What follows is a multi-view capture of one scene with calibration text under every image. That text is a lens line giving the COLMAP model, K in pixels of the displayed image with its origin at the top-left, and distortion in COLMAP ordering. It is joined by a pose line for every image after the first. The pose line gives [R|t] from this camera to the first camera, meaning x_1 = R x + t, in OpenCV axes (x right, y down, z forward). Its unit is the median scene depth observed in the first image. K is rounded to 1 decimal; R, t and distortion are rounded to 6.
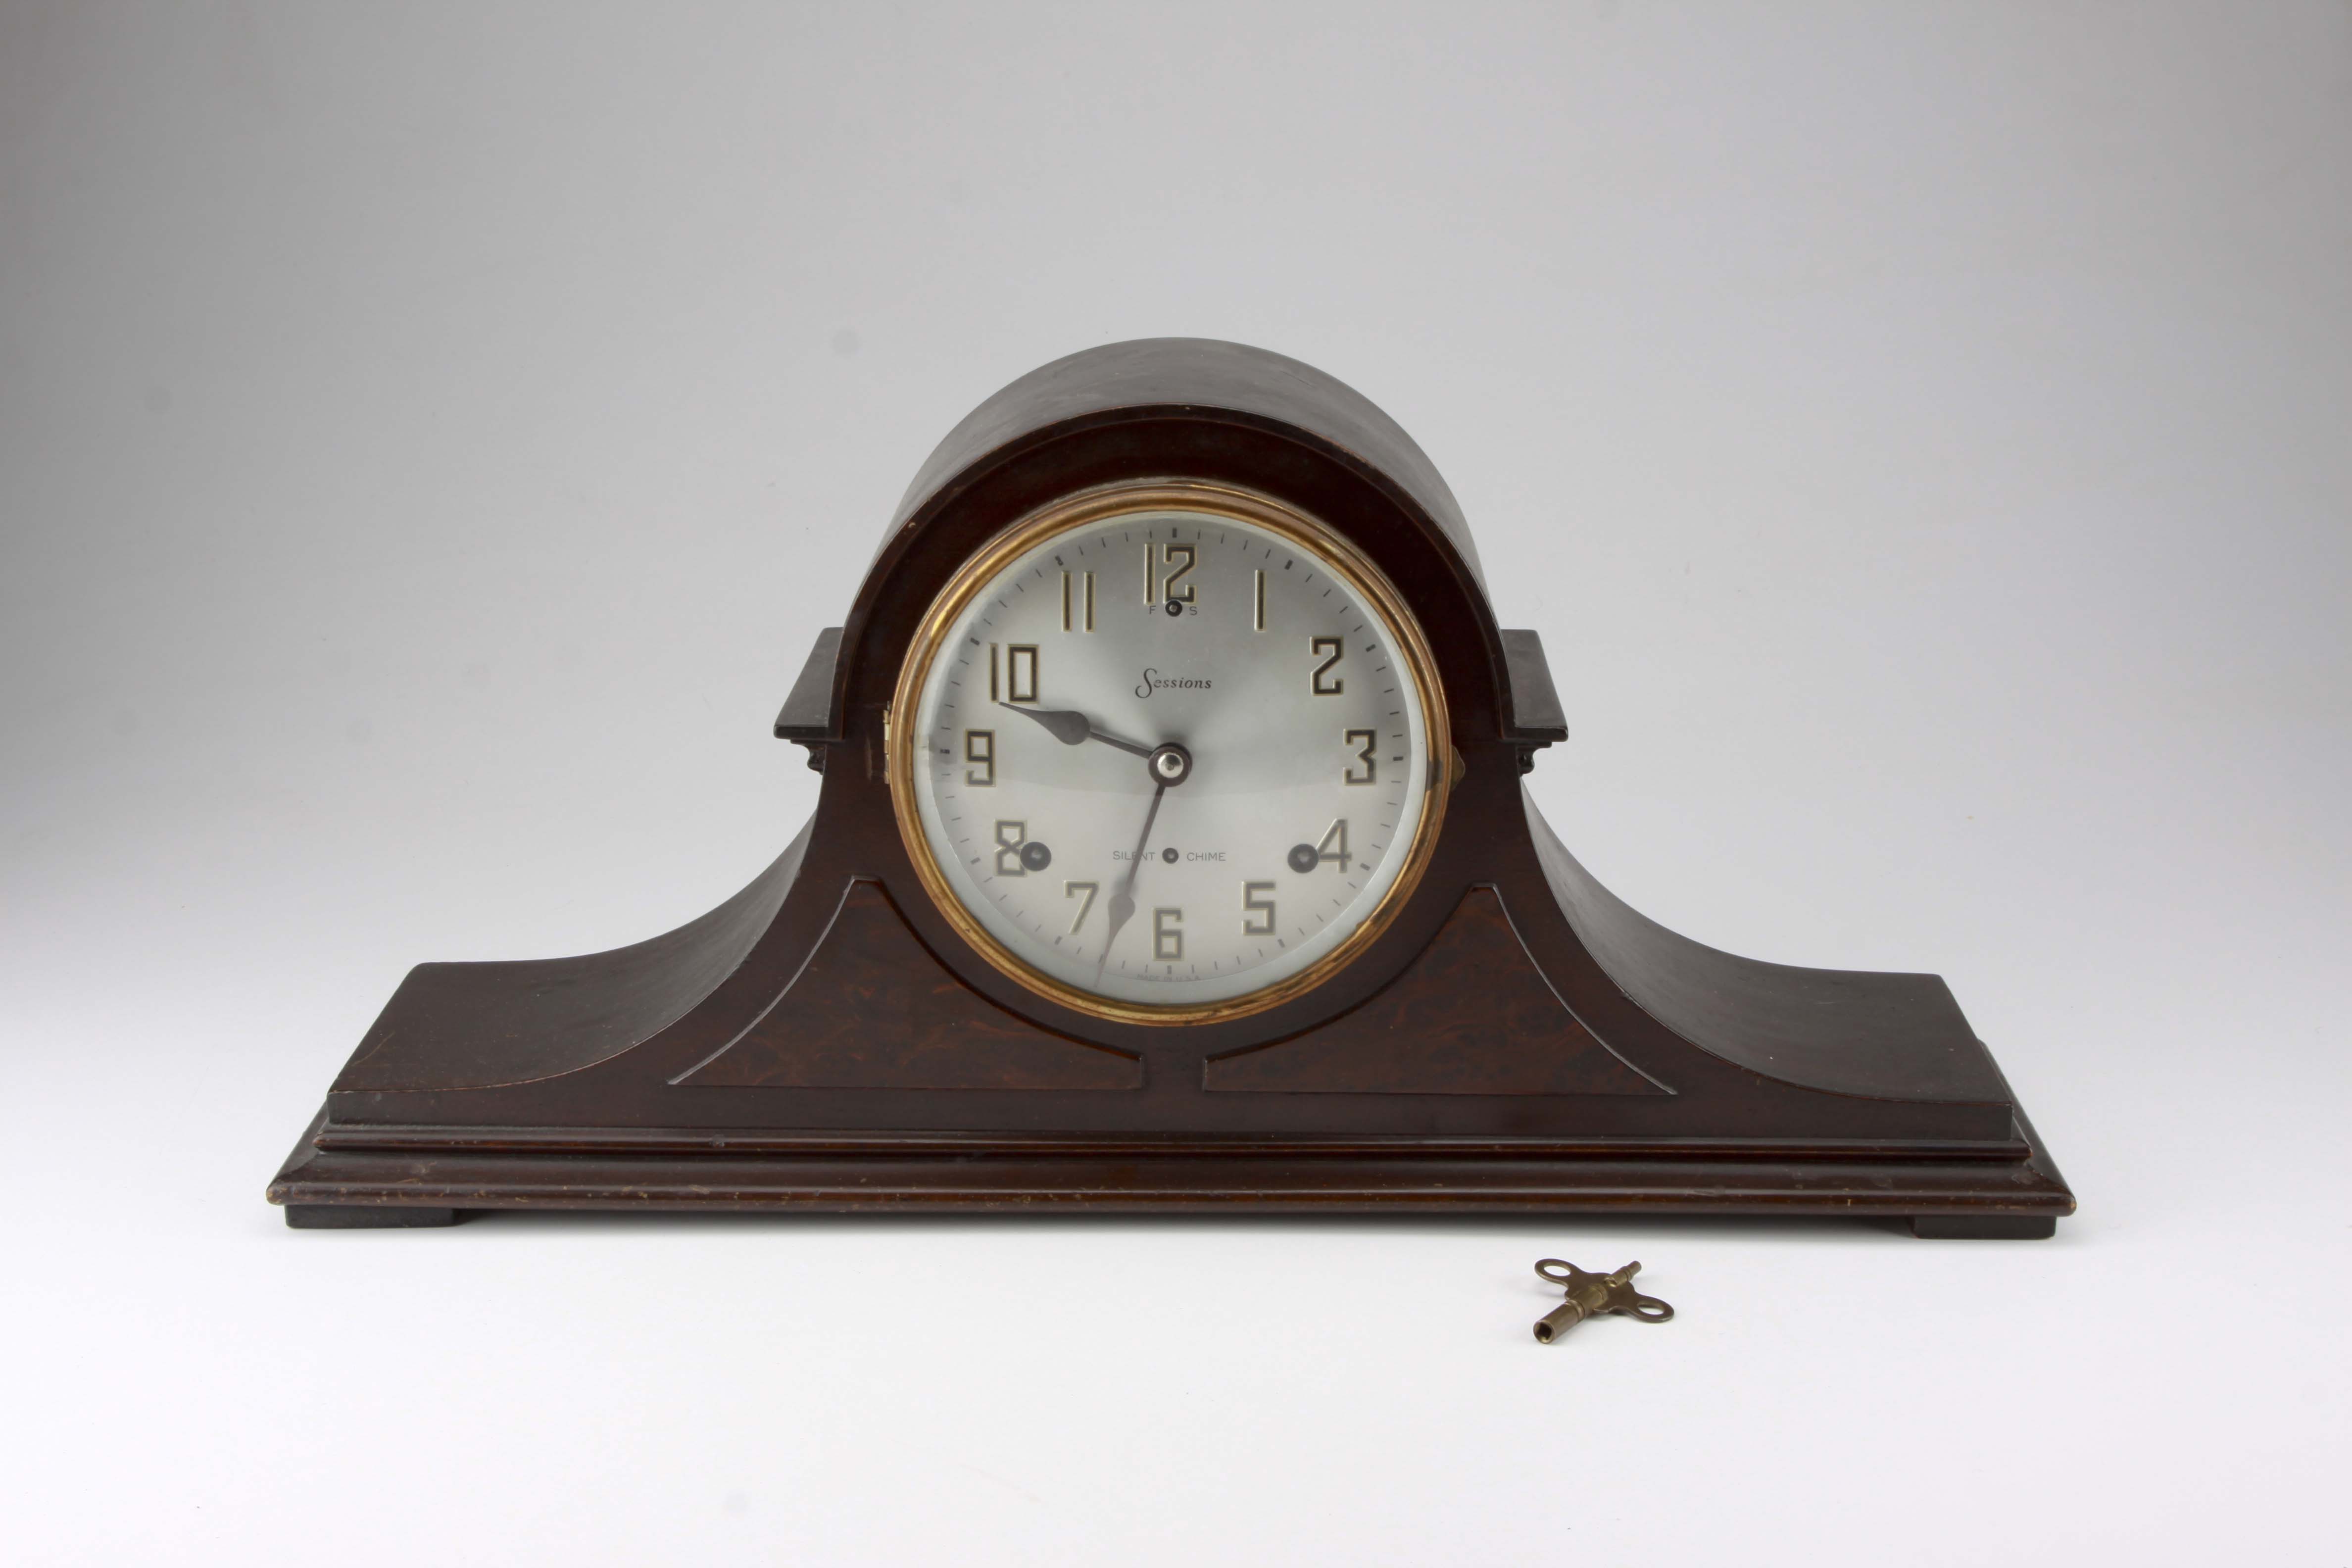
lens RADIAL K [[3698.3, 0, 1203.9], [0, 3698.3, 740.0], [0, 0, 1]] dist [-0.026933, 0.000000]
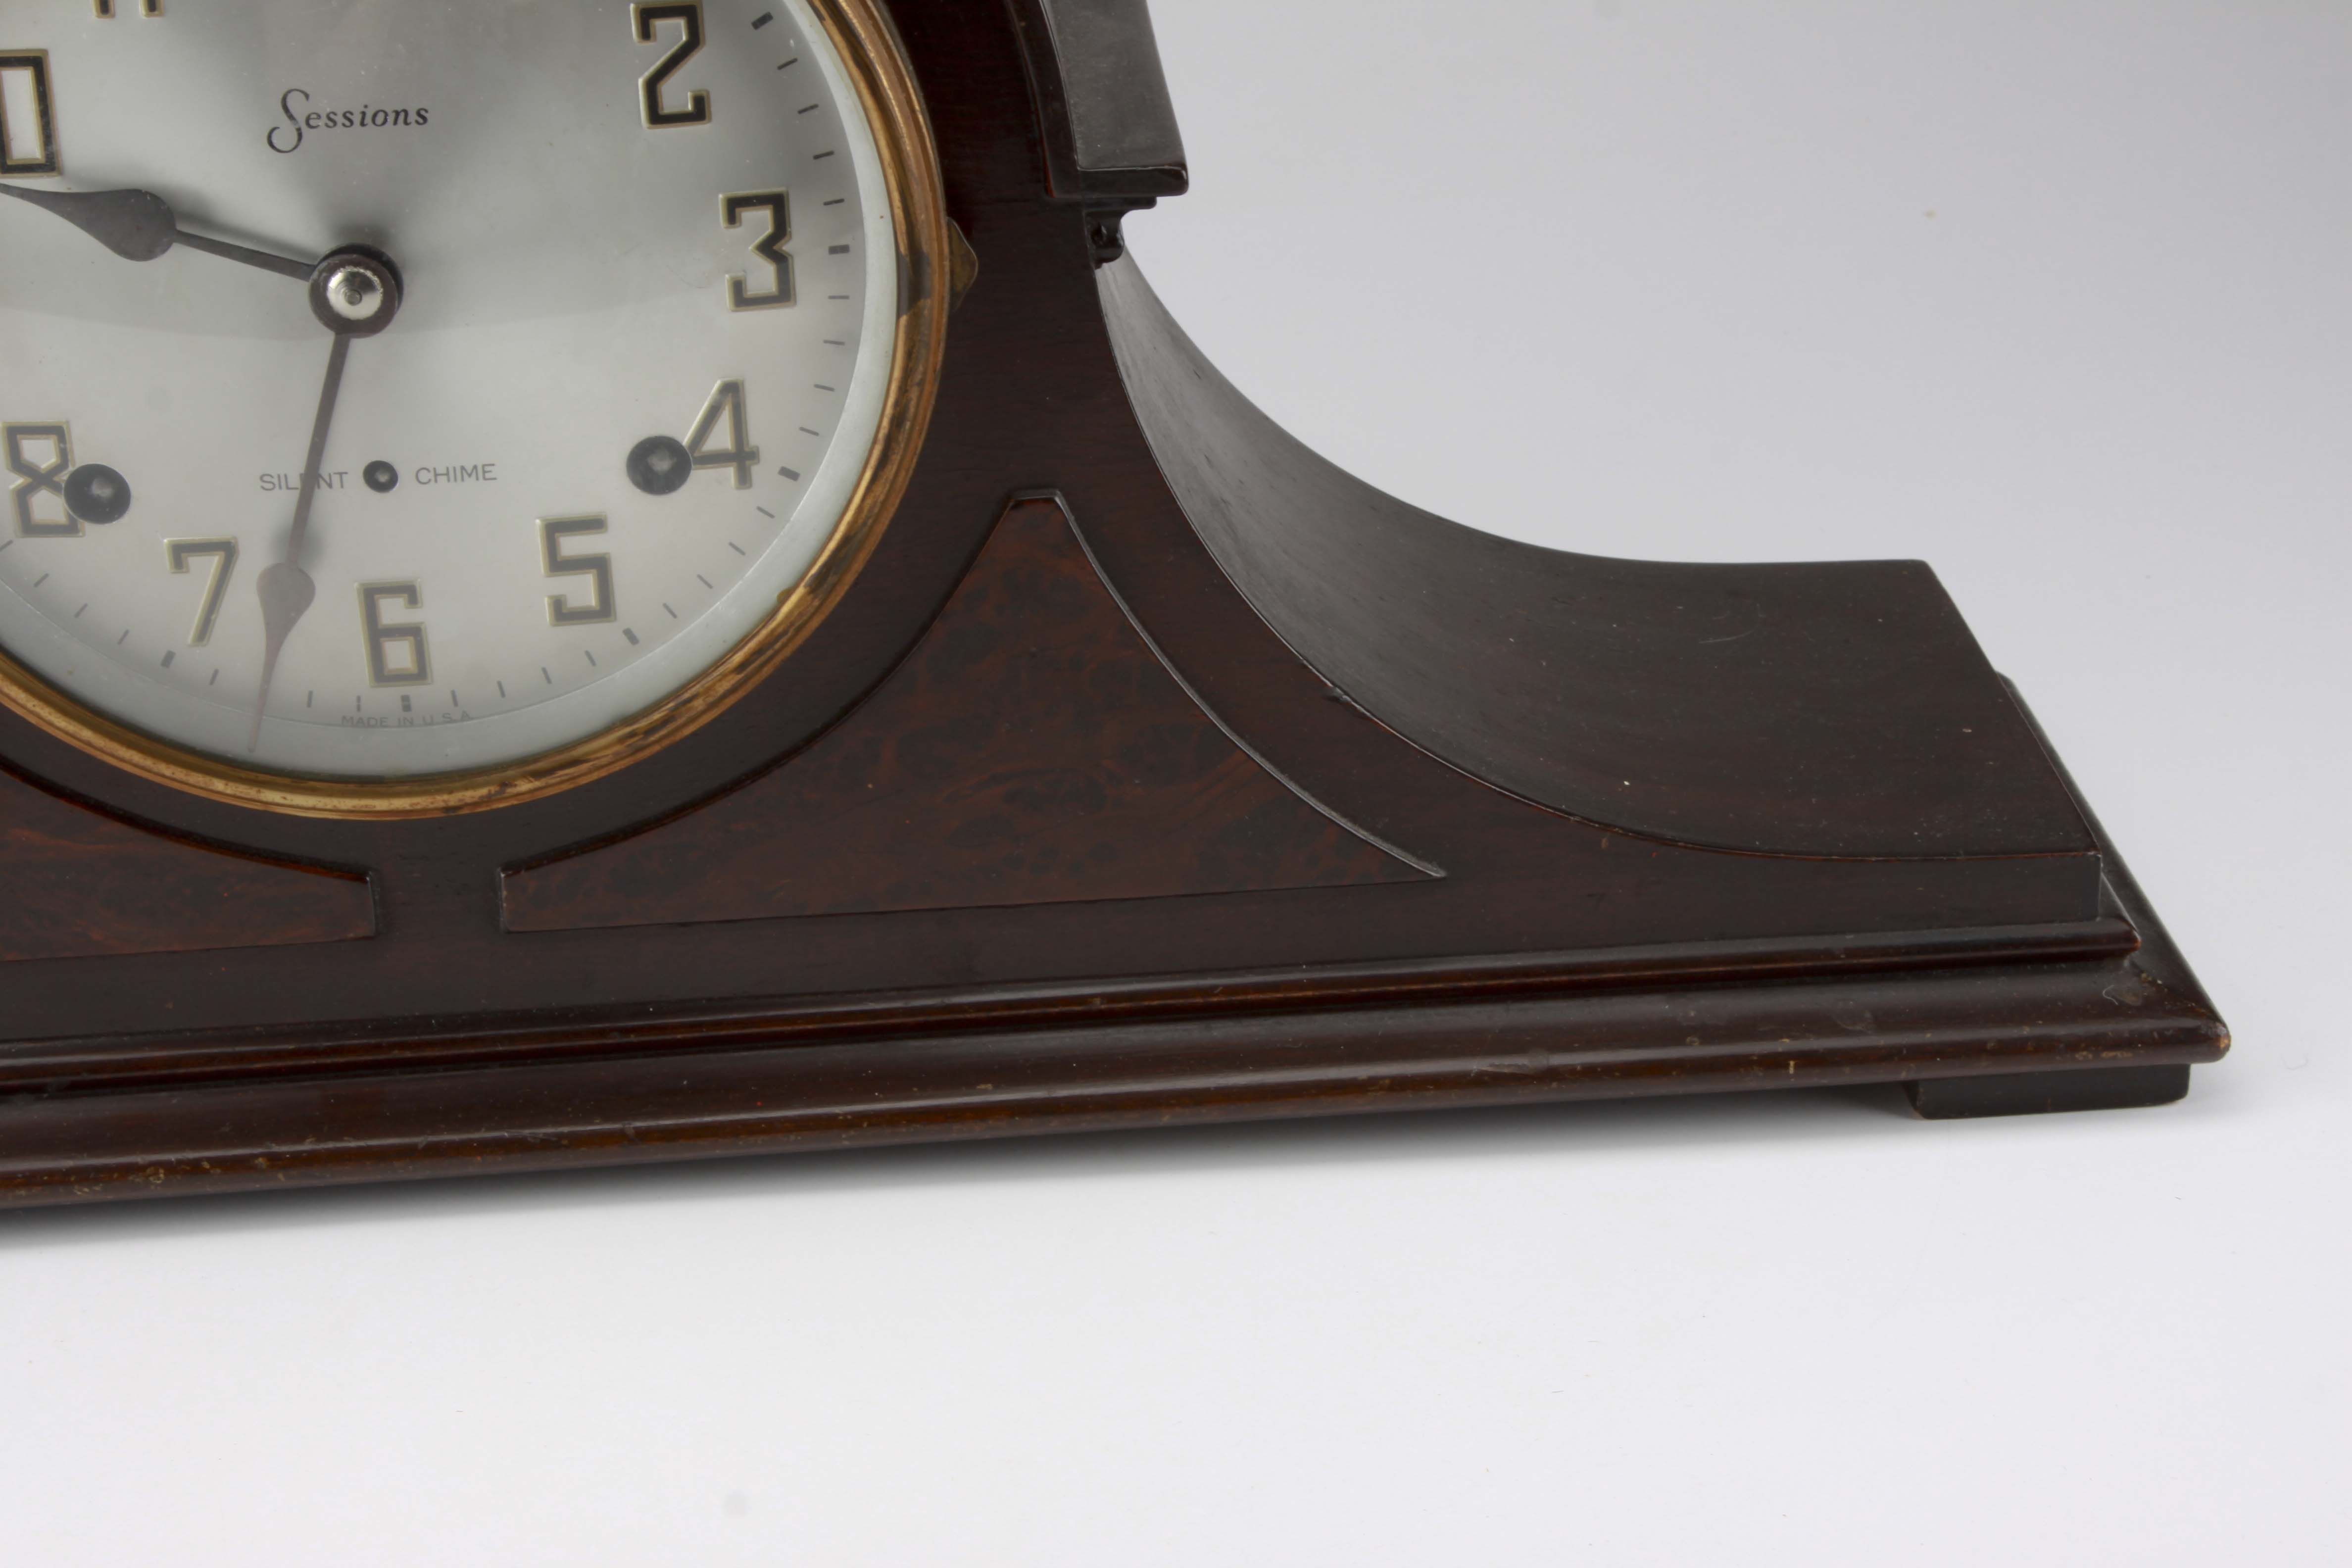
lens RADIAL K [[4557.9, 0, 1205.7], [0, 4557.9, 735.0], [0, 0, 1]] dist [0.031074, 0.000000]
pose [[0.995331, -0.064402, 0.071894, 0.052806], [0.052702, 0.986635, 0.154187, -0.021355], [-0.080863, -0.149678, 0.985423, 0.399680]]
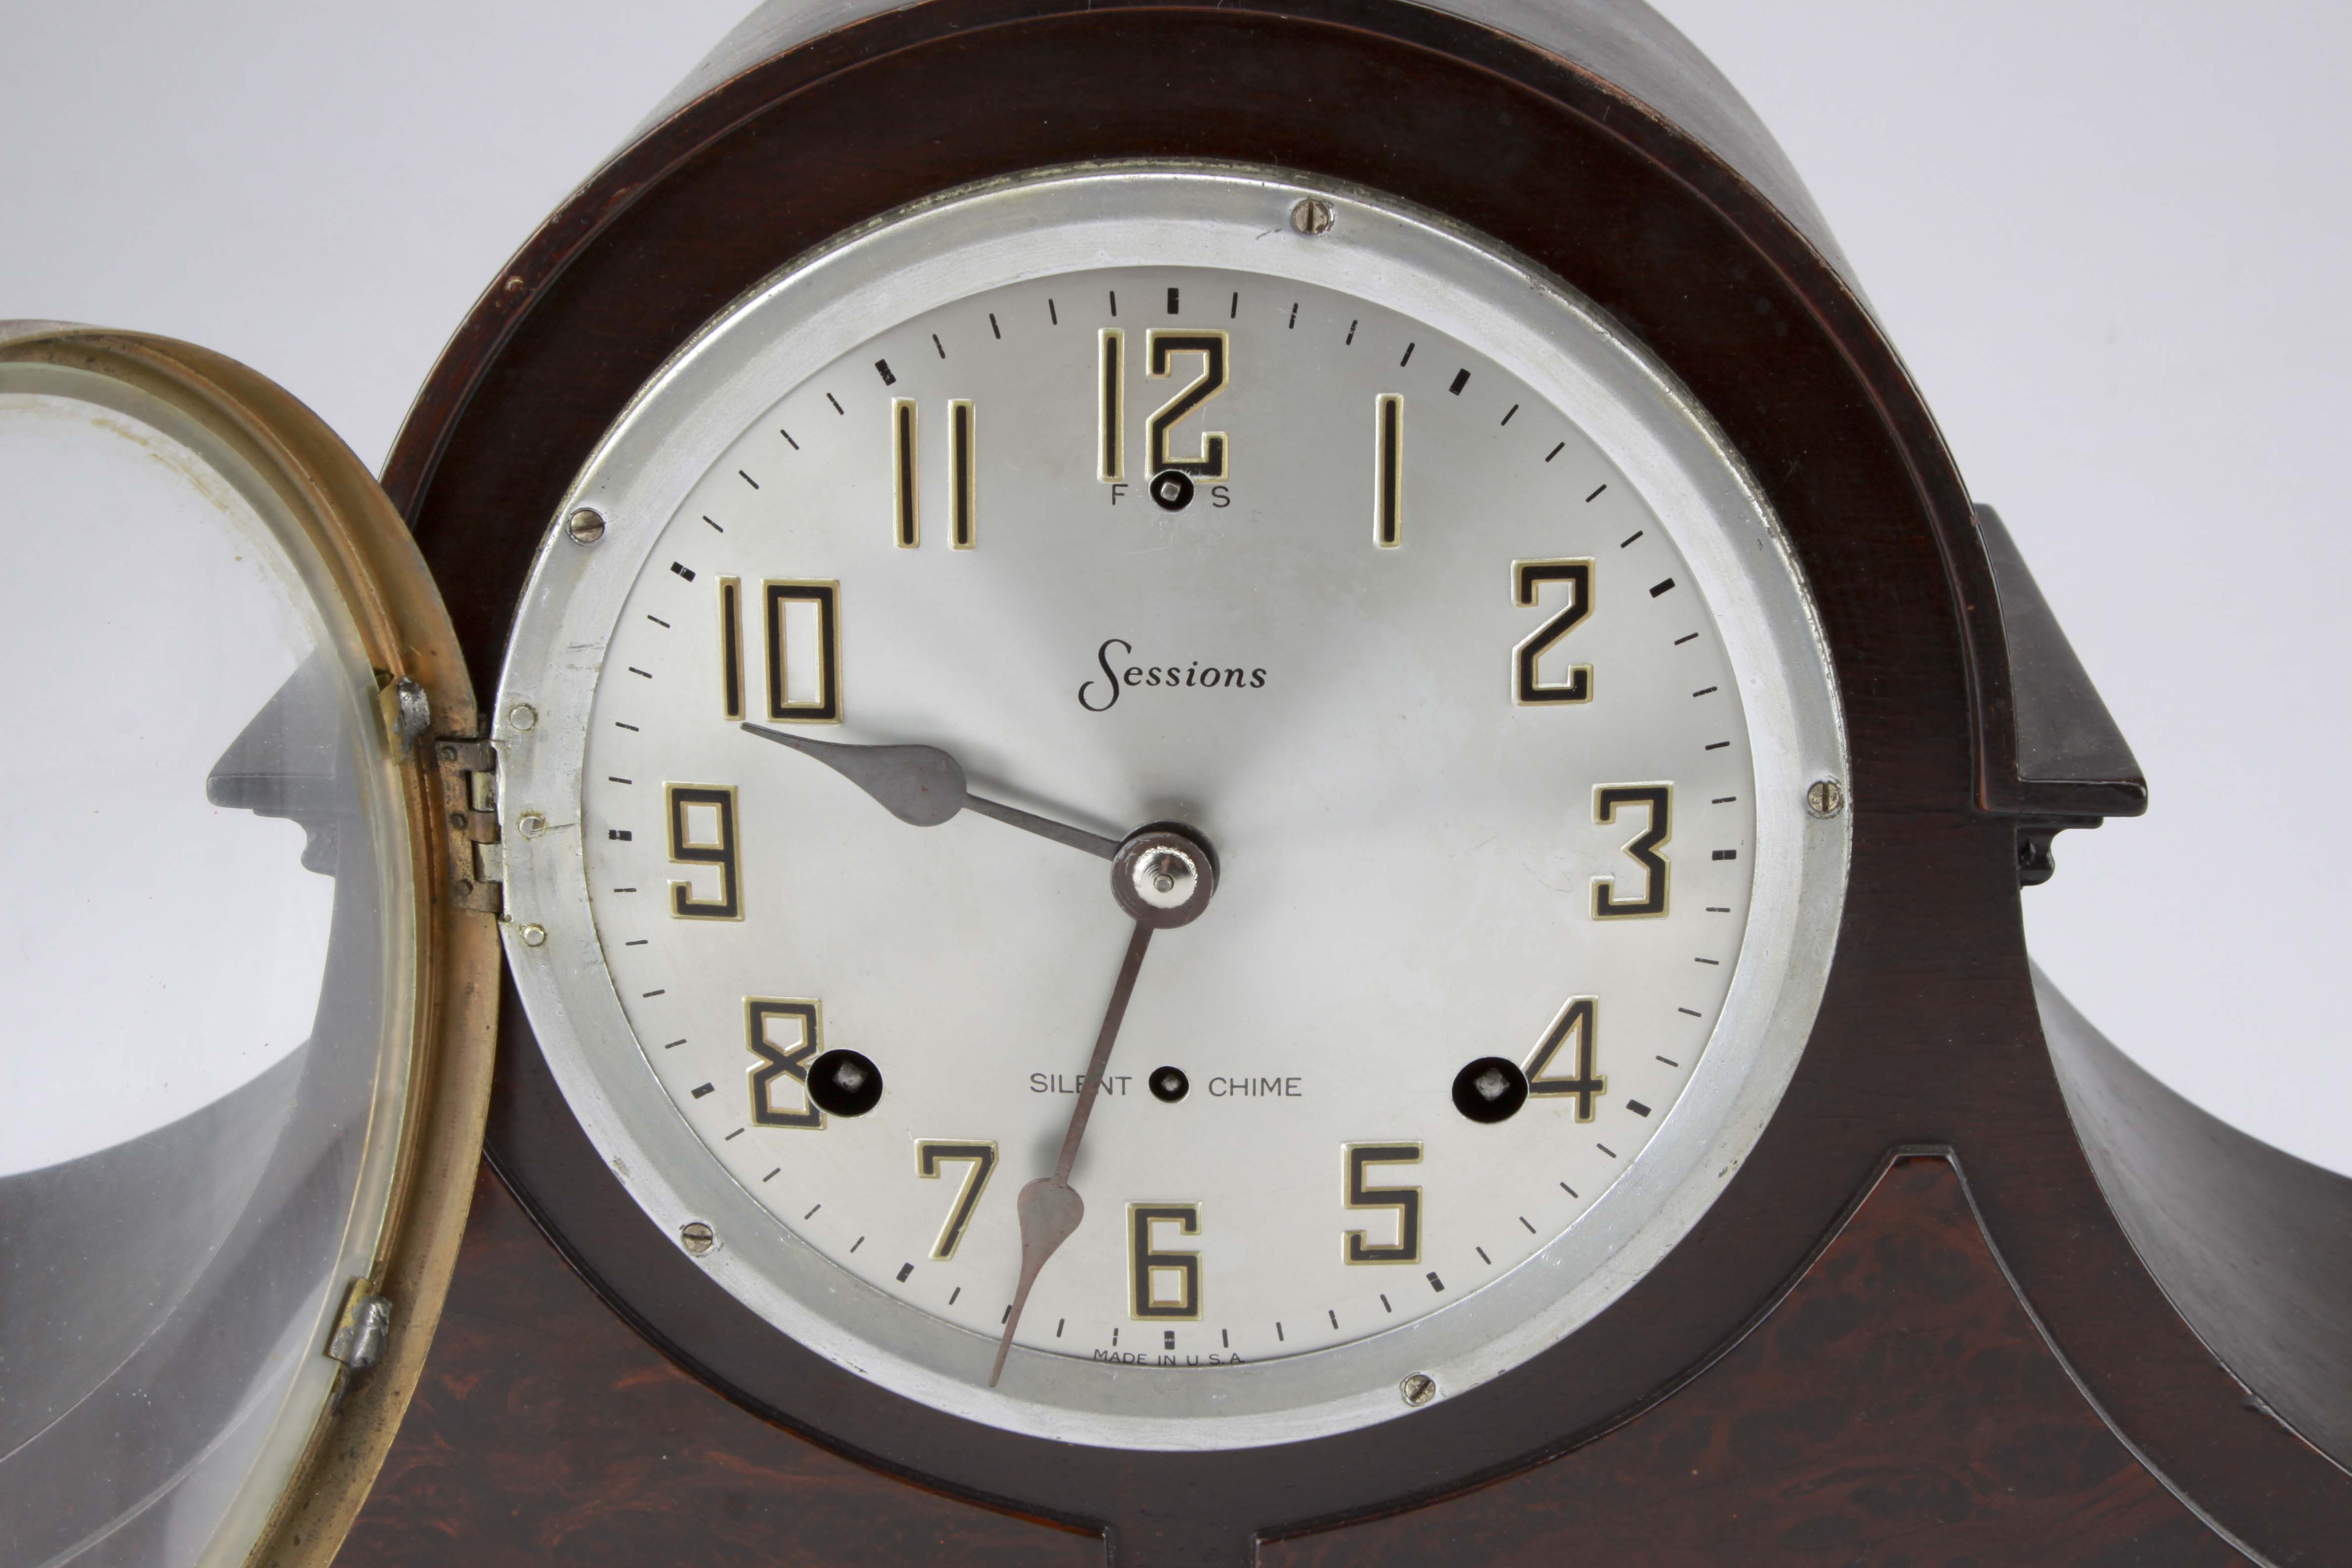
lens RADIAL K [[4149.8, 0, 1190.3], [0, 4149.8, 801.3], [0, 0, 1]] dist [0.022404, 0.000000]
pose [[0.999605, 0.001219, -0.028061, 0.006373], [0.000873, 0.997225, 0.074445, -0.034804], [0.028074, -0.074441, 0.996830, 0.537379]]
